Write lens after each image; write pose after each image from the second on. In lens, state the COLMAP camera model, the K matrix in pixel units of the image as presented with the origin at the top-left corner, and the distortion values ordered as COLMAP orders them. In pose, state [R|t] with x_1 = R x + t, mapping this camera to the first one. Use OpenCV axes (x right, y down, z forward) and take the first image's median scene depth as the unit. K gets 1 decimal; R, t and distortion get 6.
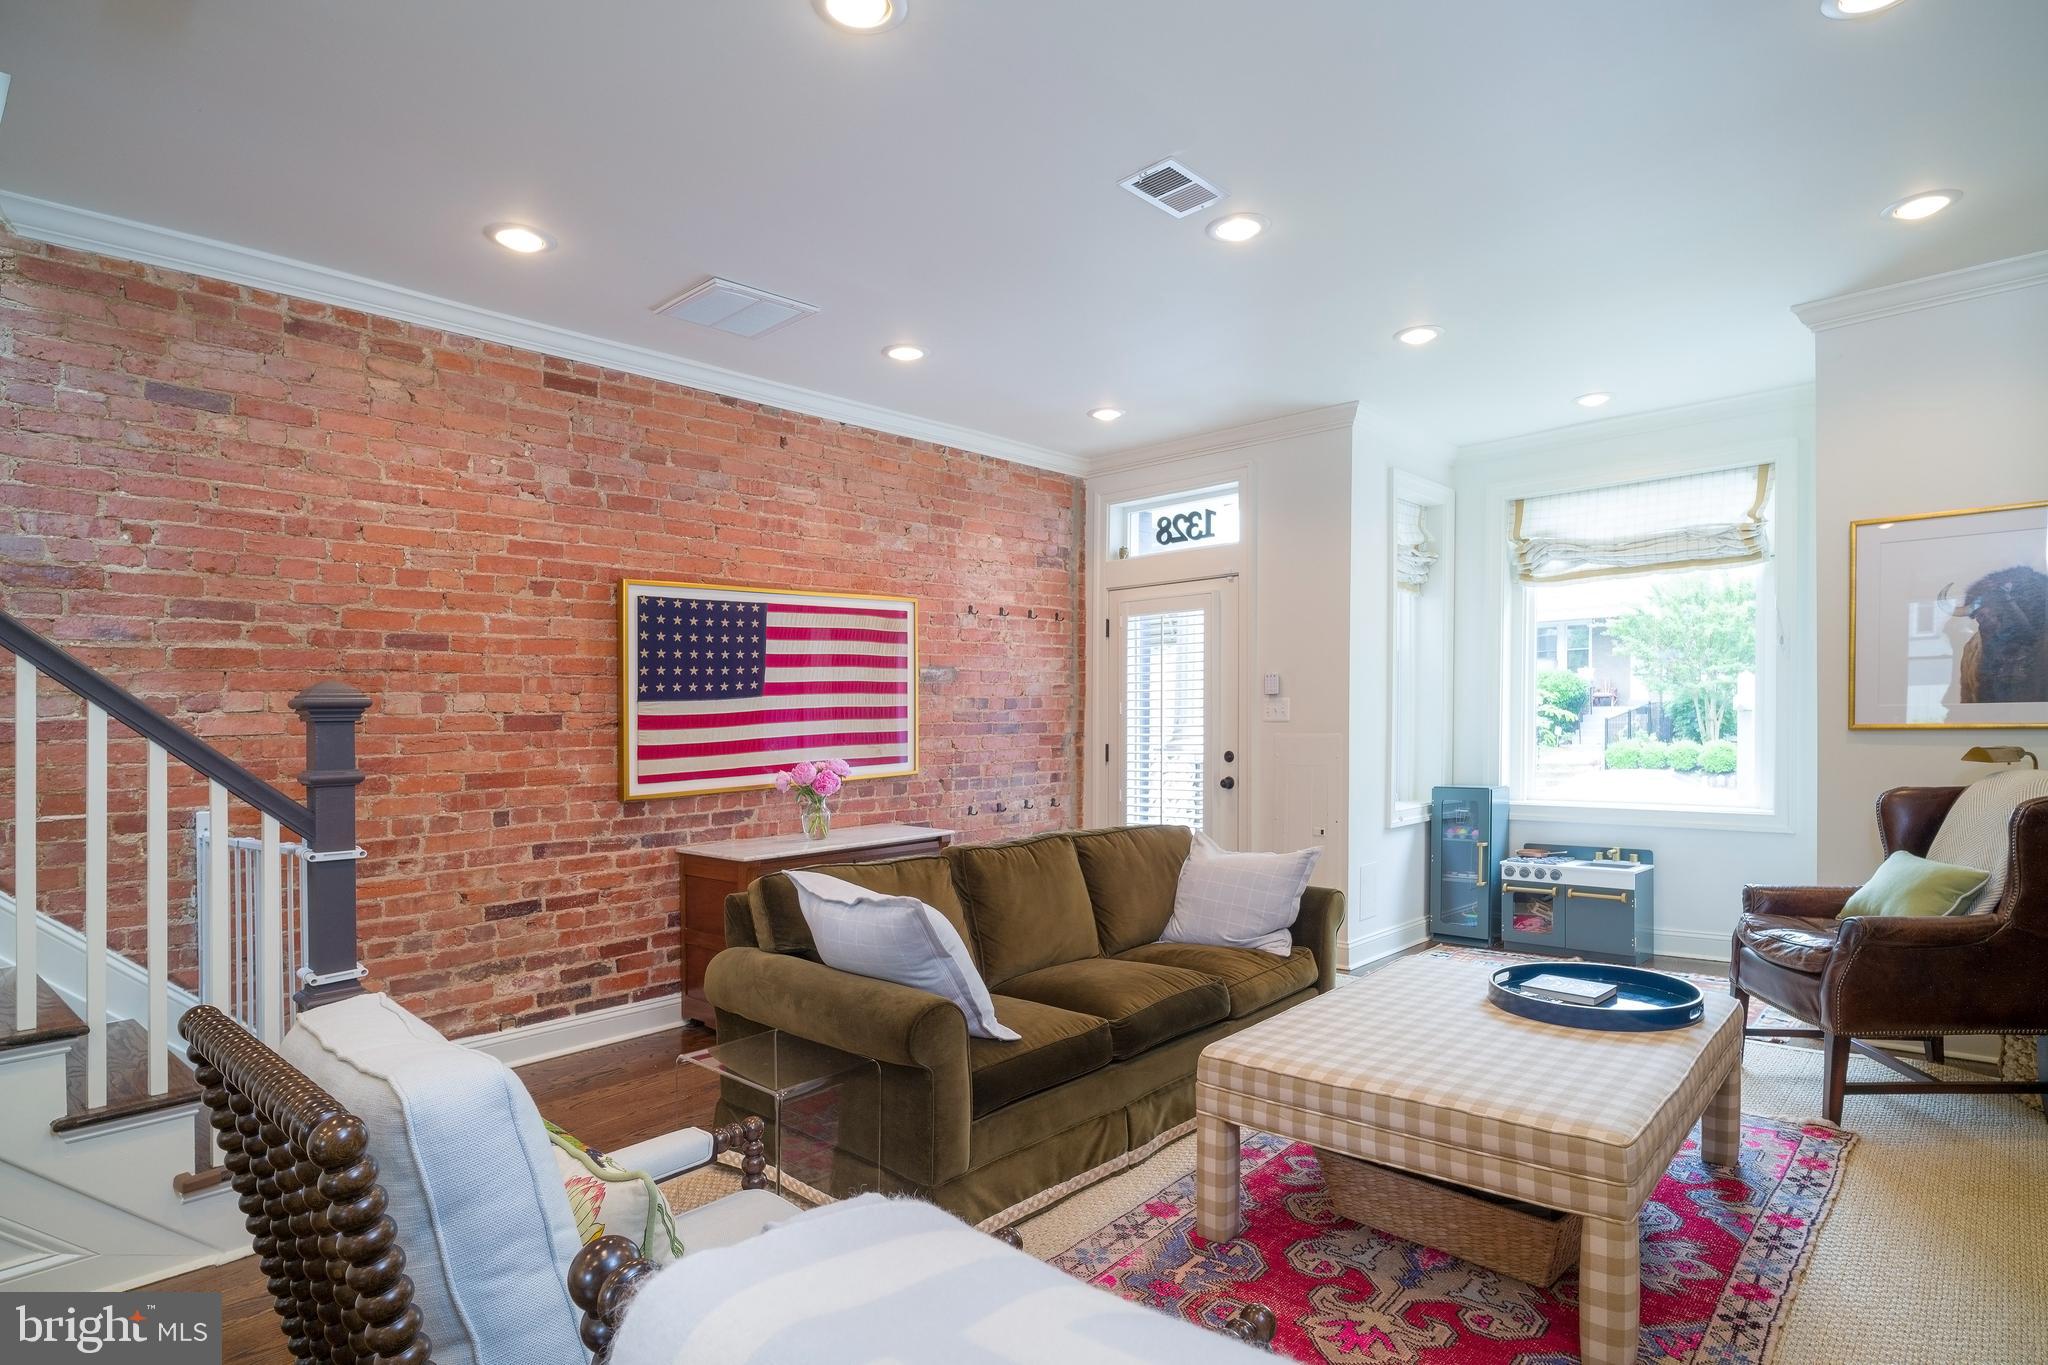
lens RADIAL K [[1079.5, 0, 1066.0], [0, 1079.5, 724.8], [0, 0, 1]] dist [-0.003596, 0.001108]
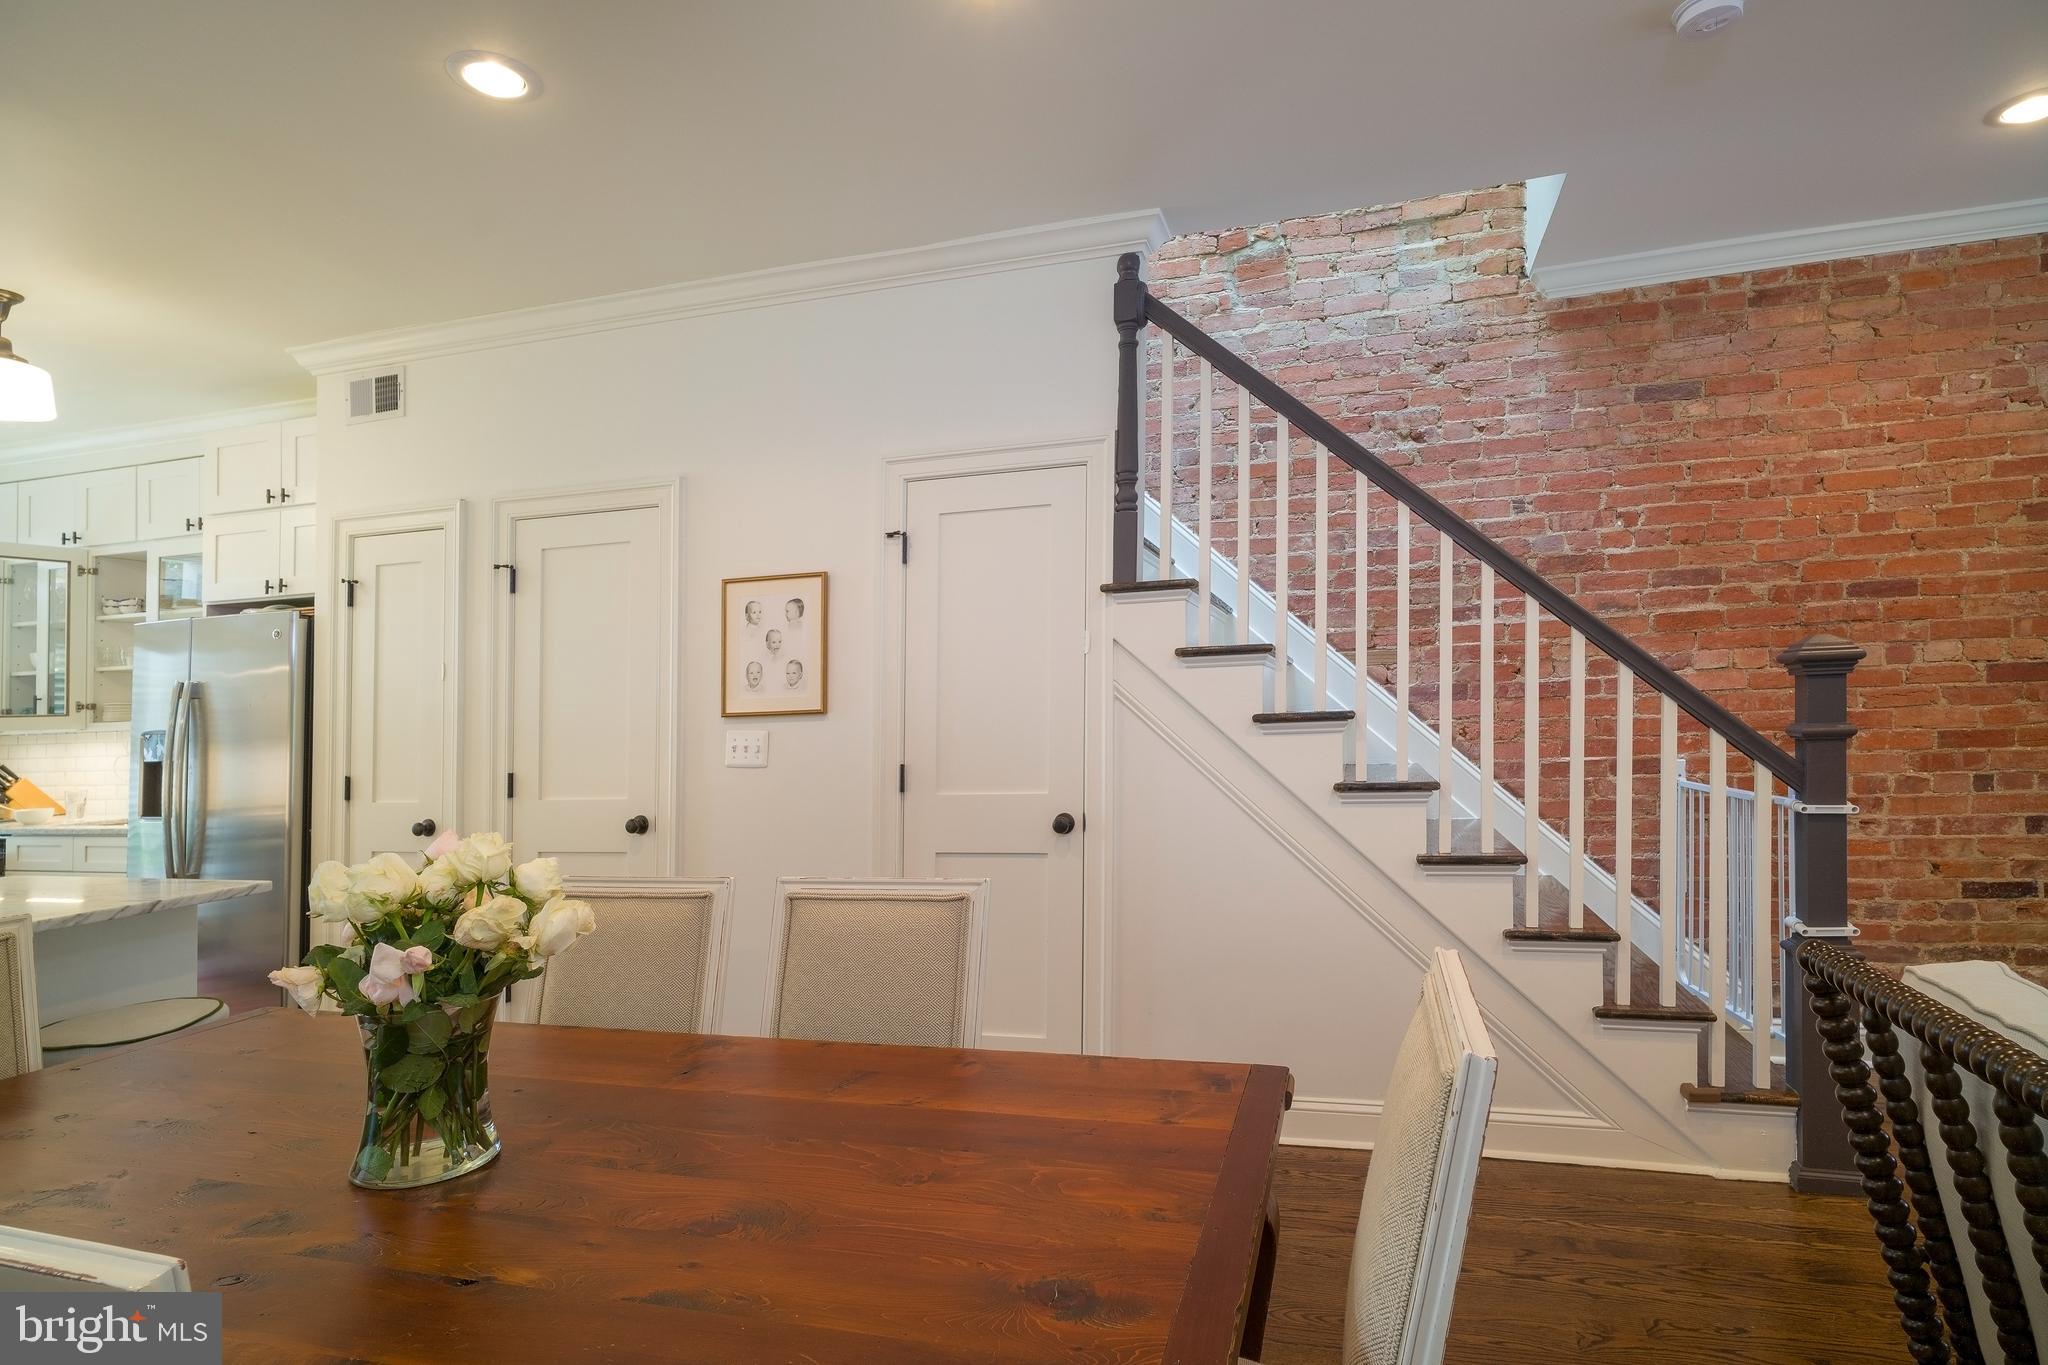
lens RADIAL K [[1079.5, 0, 1038.9], [0, 1079.5, 664.8], [0, 0, 1]] dist [-0.003596, 0.001108]
pose [[0.431465, -0.034642, -0.901464, -0.067419], [0.020501, 0.999381, -0.028593, 0.001169], [0.901897, -0.006144, 0.431908, -0.066015]]
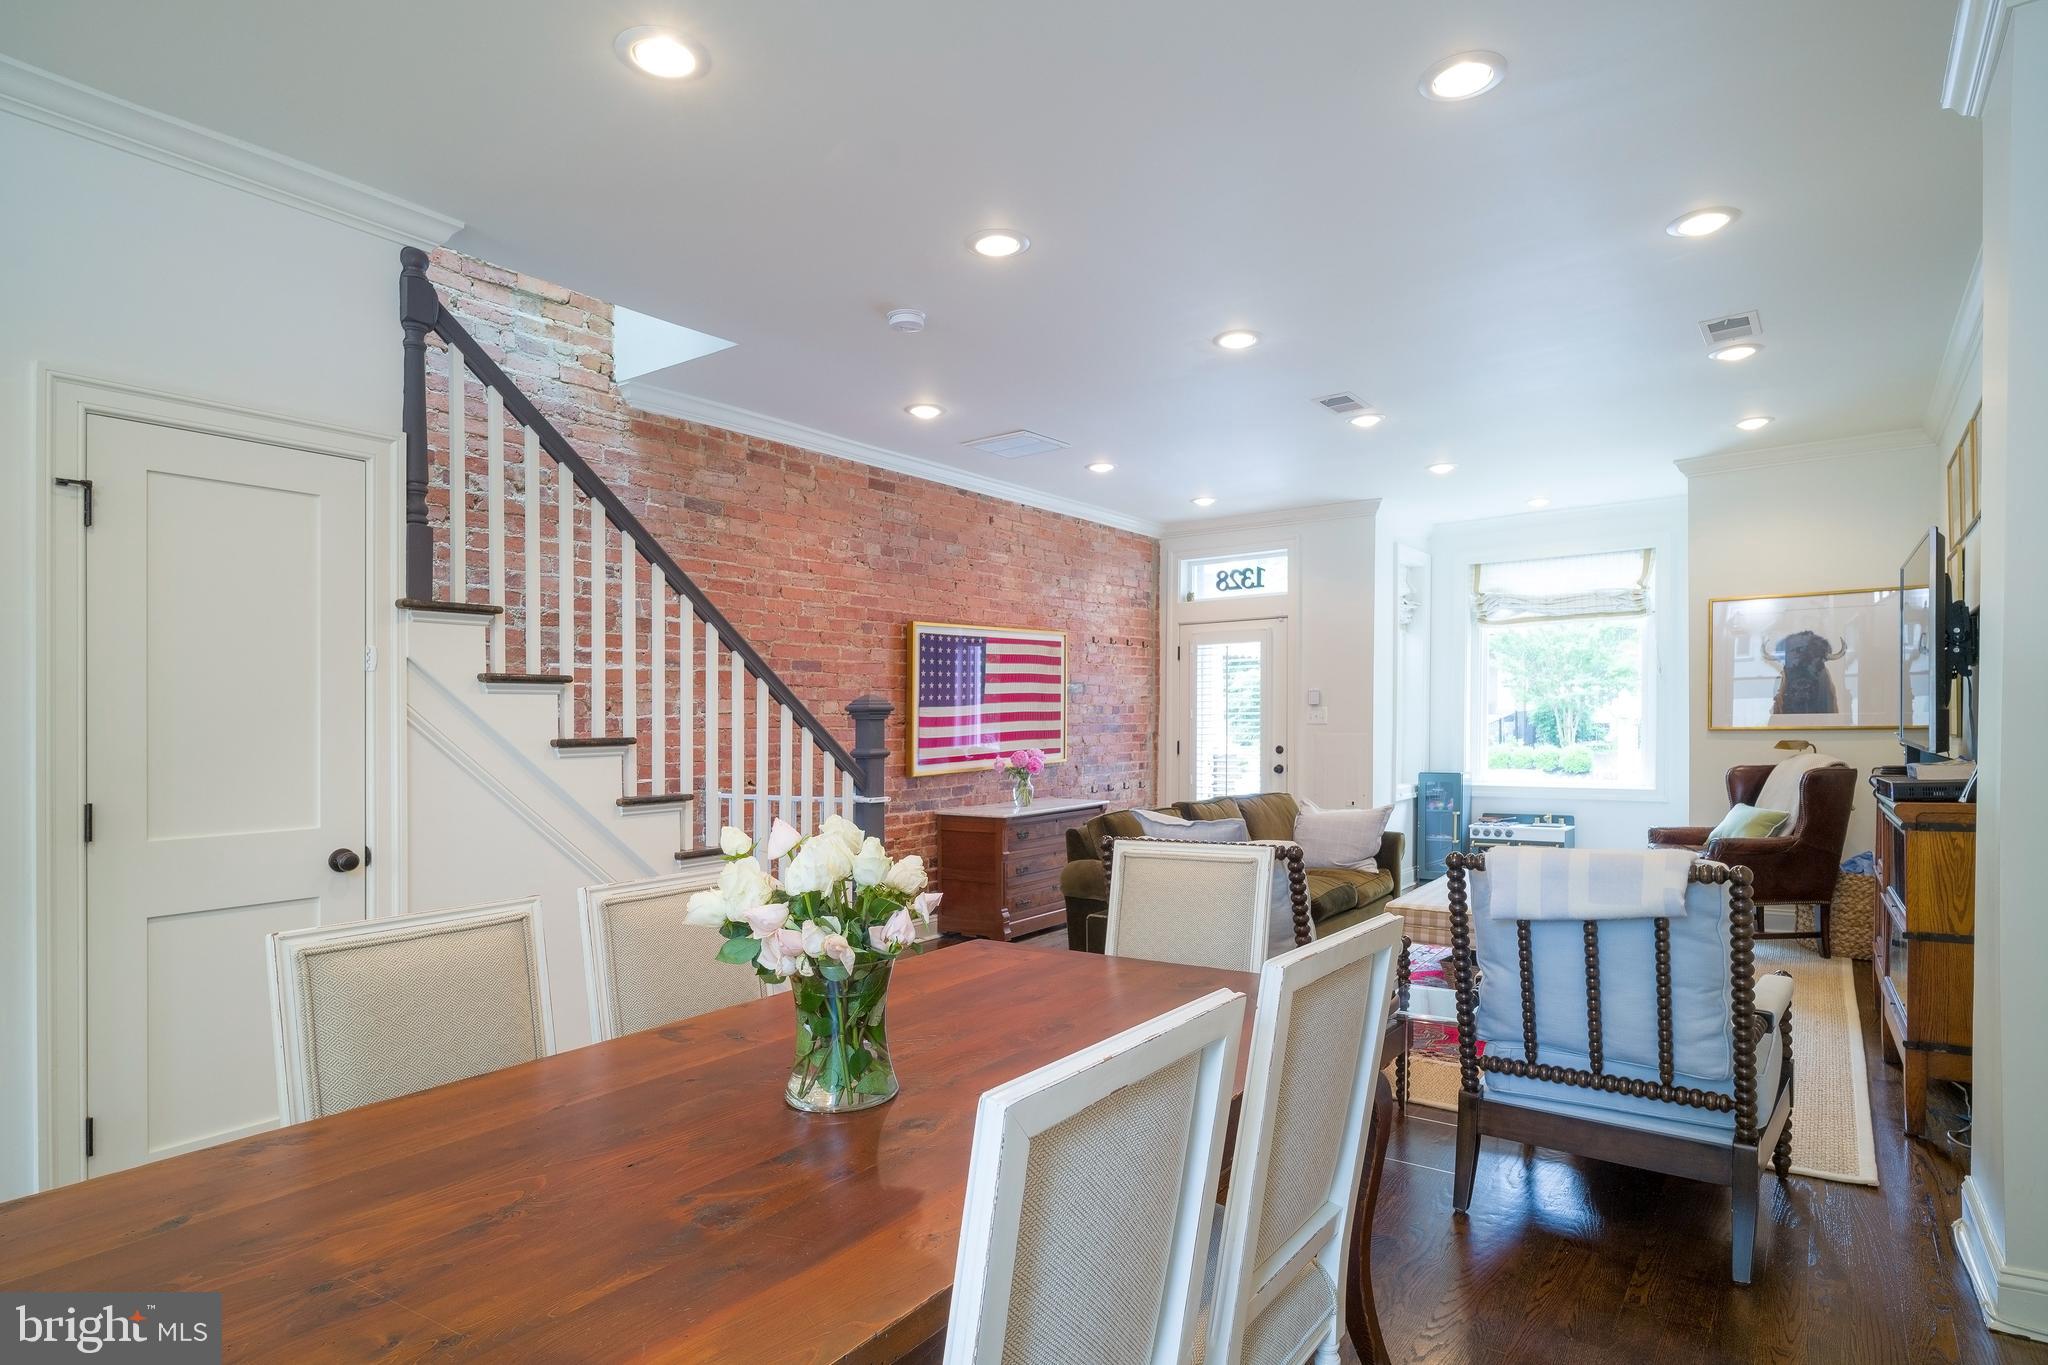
lens RADIAL K [[1079.5, 0, 1066.0], [0, 1079.5, 720.3], [0, 0, 1]] dist [-0.003596, 0.001108]
pose [[0.993349, 0.004982, 0.115037, -0.367733], [-0.003894, 0.999946, -0.009680, 0.008575], [-0.115079, 0.009168, 0.993314, -0.435156]]
